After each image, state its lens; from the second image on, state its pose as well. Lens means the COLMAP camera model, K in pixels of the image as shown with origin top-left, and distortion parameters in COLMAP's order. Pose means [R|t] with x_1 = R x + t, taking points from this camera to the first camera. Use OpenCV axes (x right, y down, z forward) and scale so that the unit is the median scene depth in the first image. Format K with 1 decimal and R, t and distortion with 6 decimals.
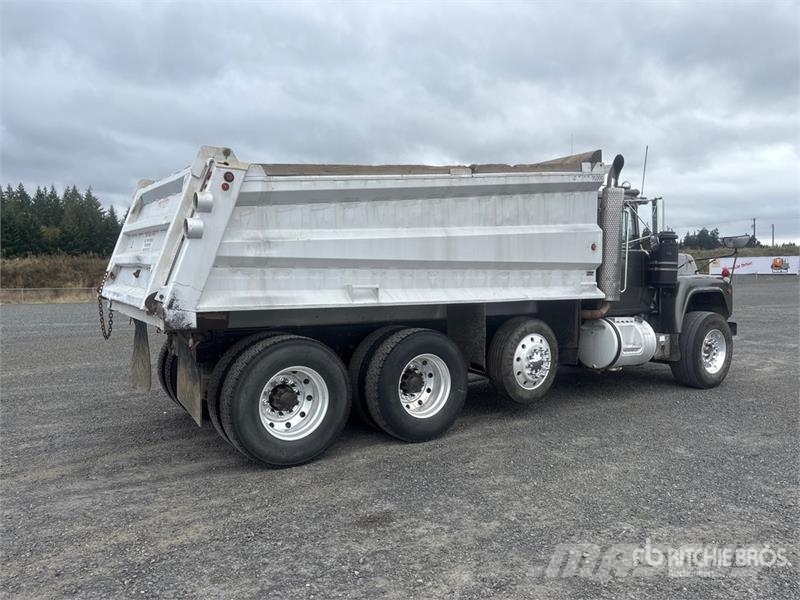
lens RADIAL K [[605.1, 0, 400.0], [0, 605.1, 300.0], [0, 0, 1]] dist [0.082726, -0.102309]
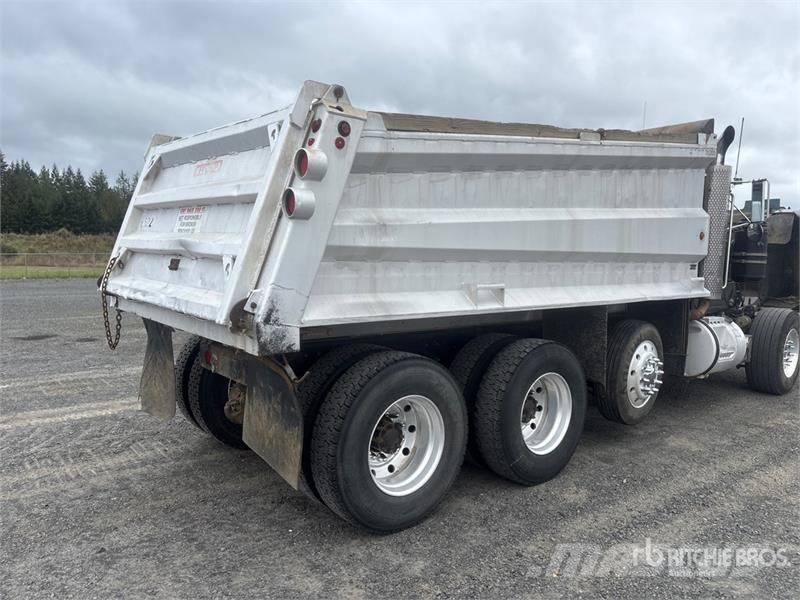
lens RADIAL K [[606.3, 0, 400.6], [0, 606.3, 307.8], [0, 0, 1]] dist [0.084620, -0.105708]
pose [[0.994625, 0.006521, 0.103338, -0.232585], [-0.011327, 0.998878, 0.045993, -0.027668], [-0.102922, -0.046916, 0.993582, 0.249079]]
